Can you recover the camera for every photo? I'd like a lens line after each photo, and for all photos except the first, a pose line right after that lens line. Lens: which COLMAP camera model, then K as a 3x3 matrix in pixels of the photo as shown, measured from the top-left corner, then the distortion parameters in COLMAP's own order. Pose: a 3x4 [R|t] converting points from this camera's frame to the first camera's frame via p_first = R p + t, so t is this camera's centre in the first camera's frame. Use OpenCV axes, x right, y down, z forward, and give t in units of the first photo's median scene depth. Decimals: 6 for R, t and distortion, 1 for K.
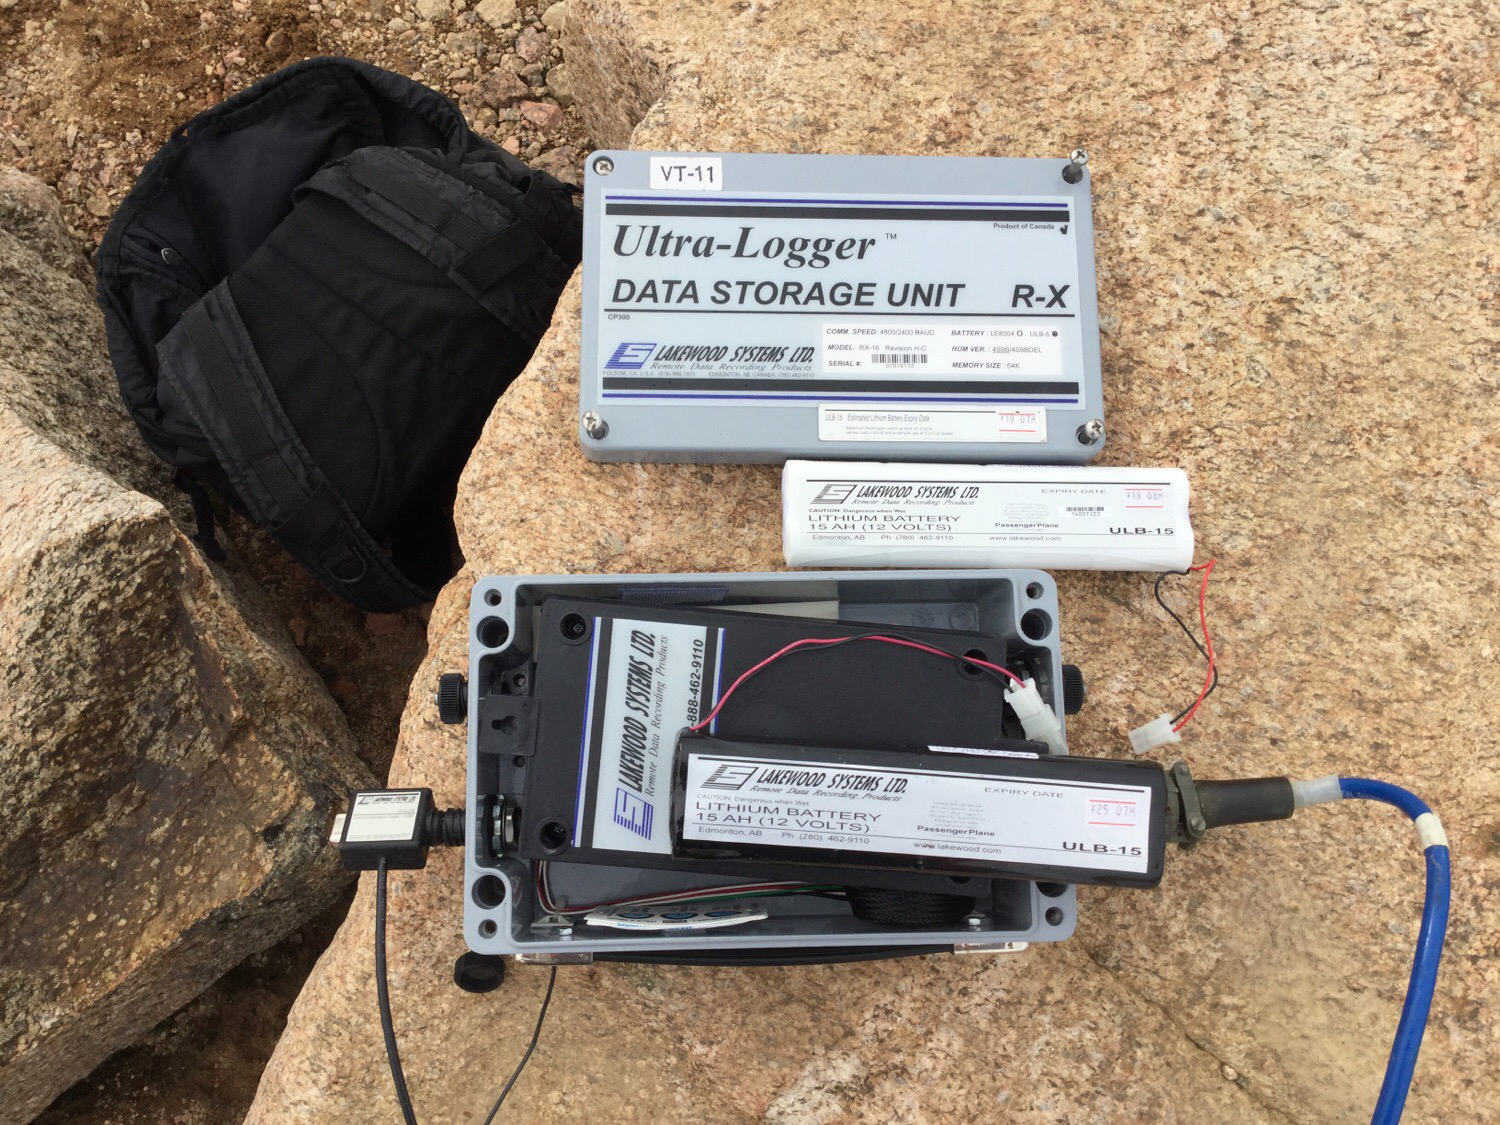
lens RADIAL K [[1357.2, 0, 745.3], [0, 1357.2, 560.0], [0, 0, 1]] dist [0.152380, -0.299232]
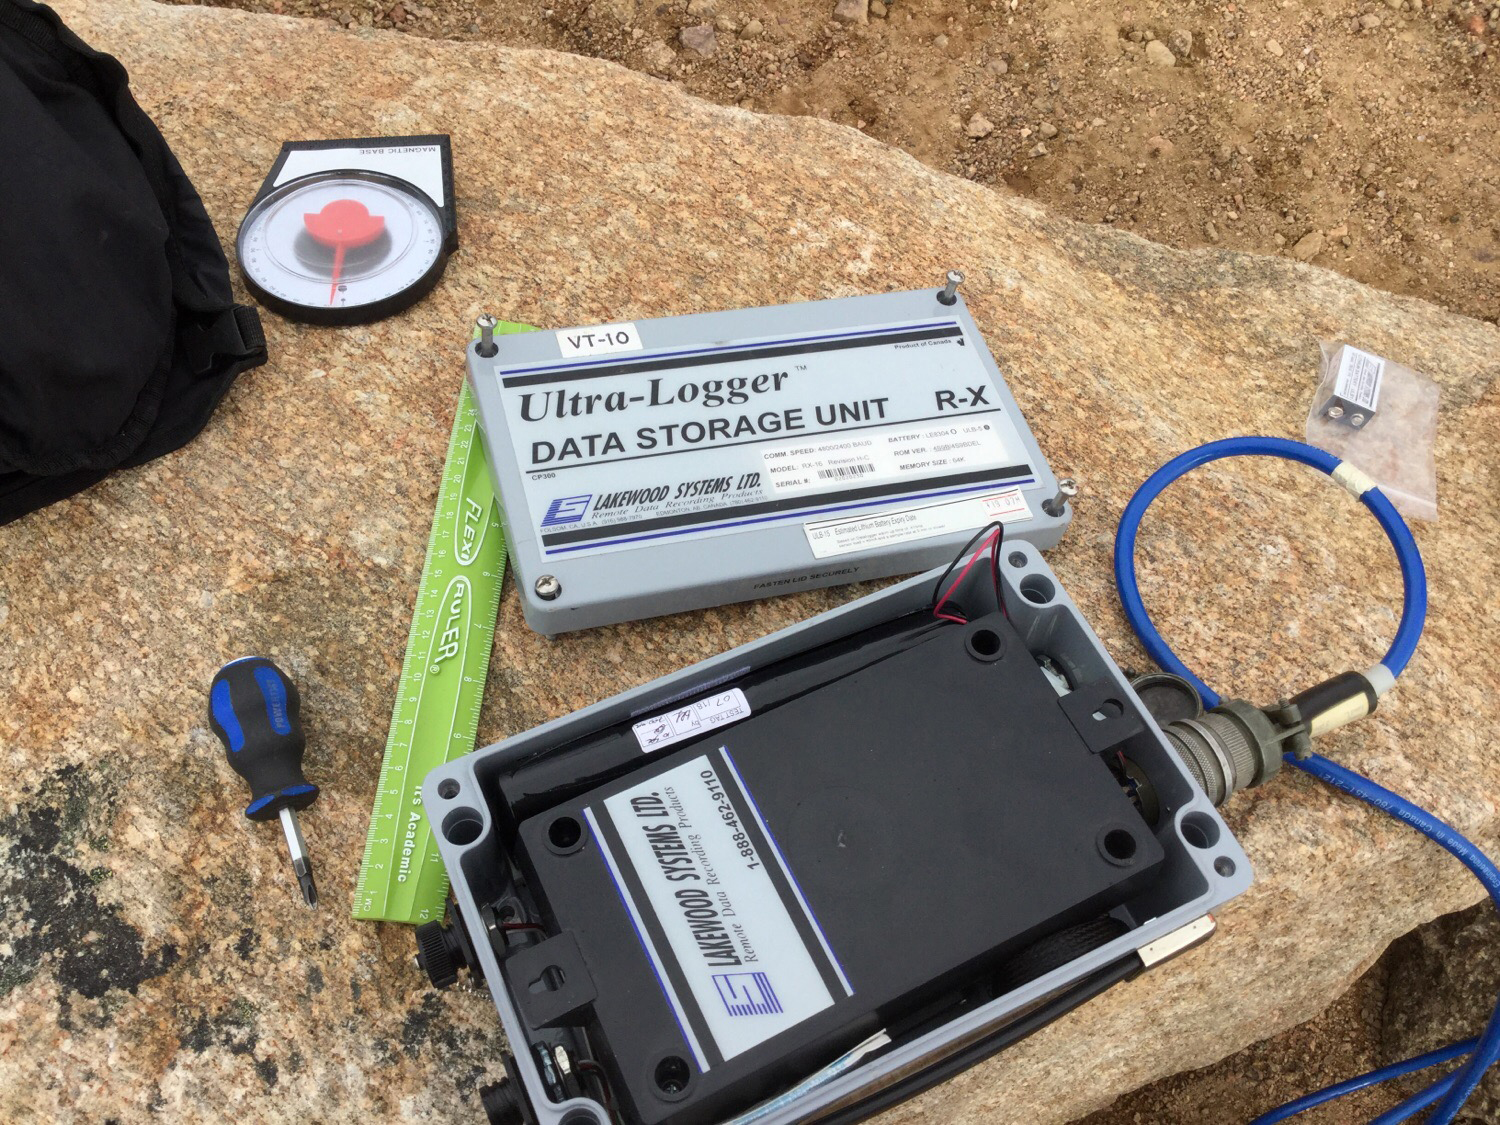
lens RADIAL K [[1357.2, 0, 745.3], [0, 1357.2, 560.0], [0, 0, 1]] dist [0.152380, -0.299232]
pose [[0.957481, -0.172850, 0.230985, -0.179925], [0.243241, 0.914187, -0.324184, 0.193575], [-0.155128, 0.366585, 0.917361, 0.173011]]
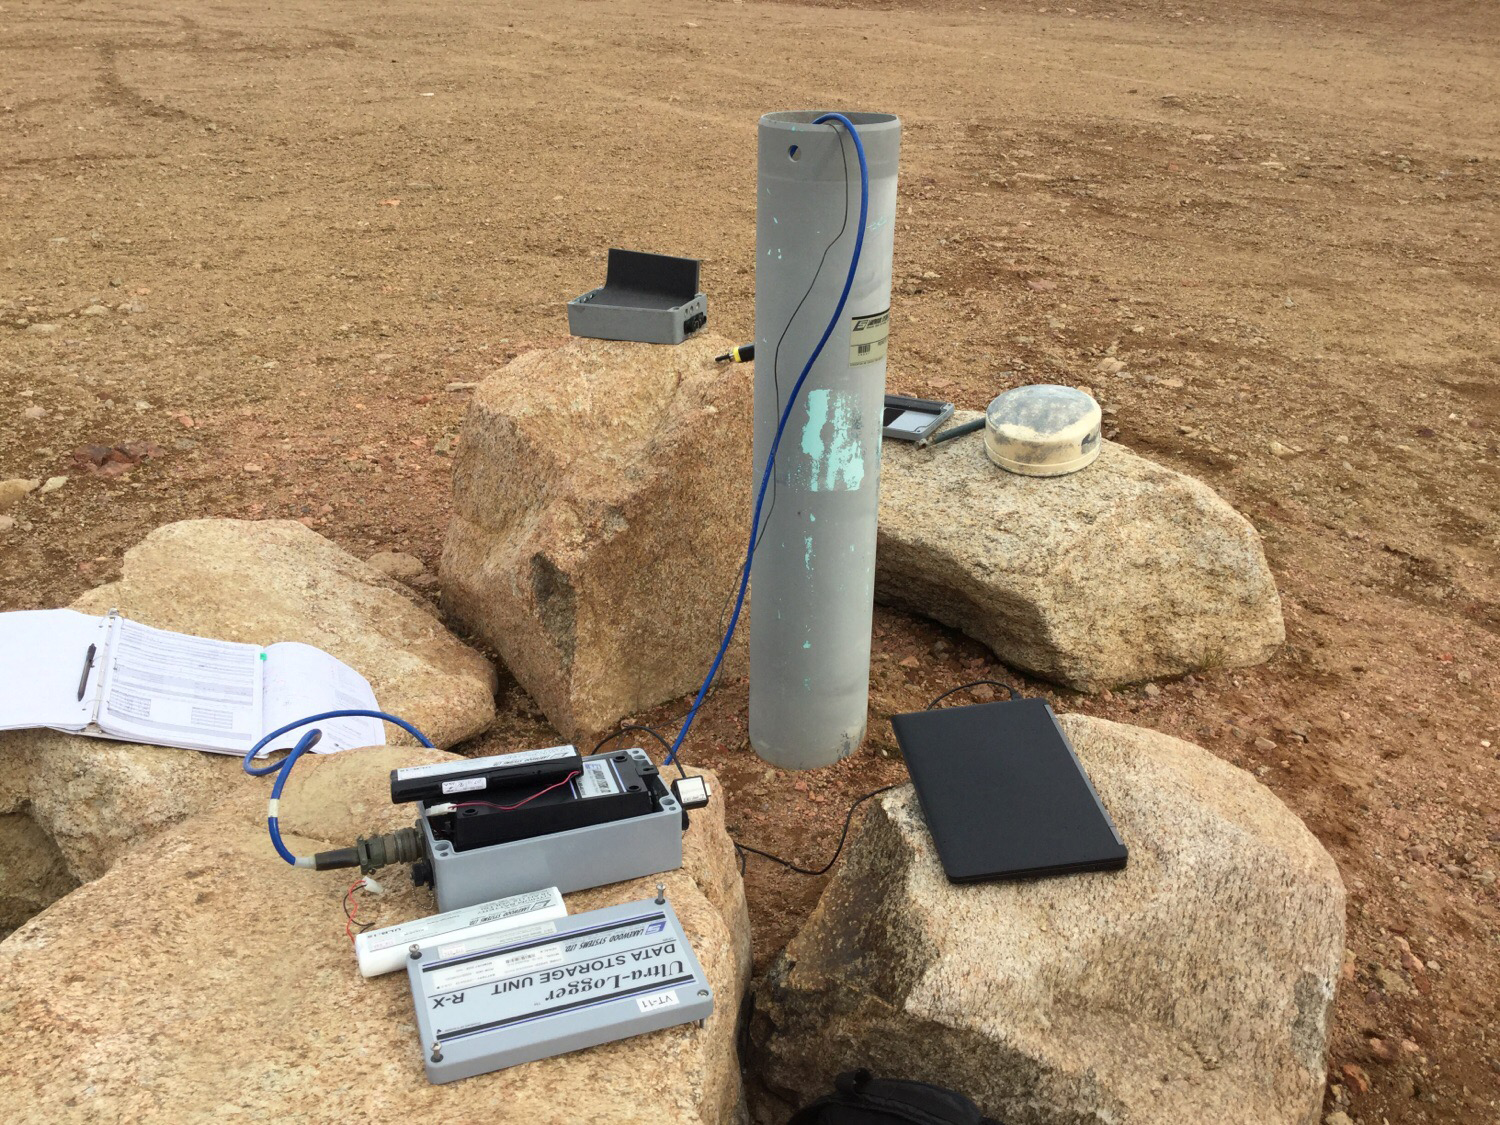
lens RADIAL K [[1395.2, 0, 745.3], [0, 1395.2, 569.1], [0, 0, 1]] dist [0.111575, -0.241754]
pose [[-0.941607, 0.085264, -0.325741, 0.406083], [-0.335829, -0.167697, 0.926874, -1.958890], [0.024403, 0.982144, 0.186539, 0.108175]]
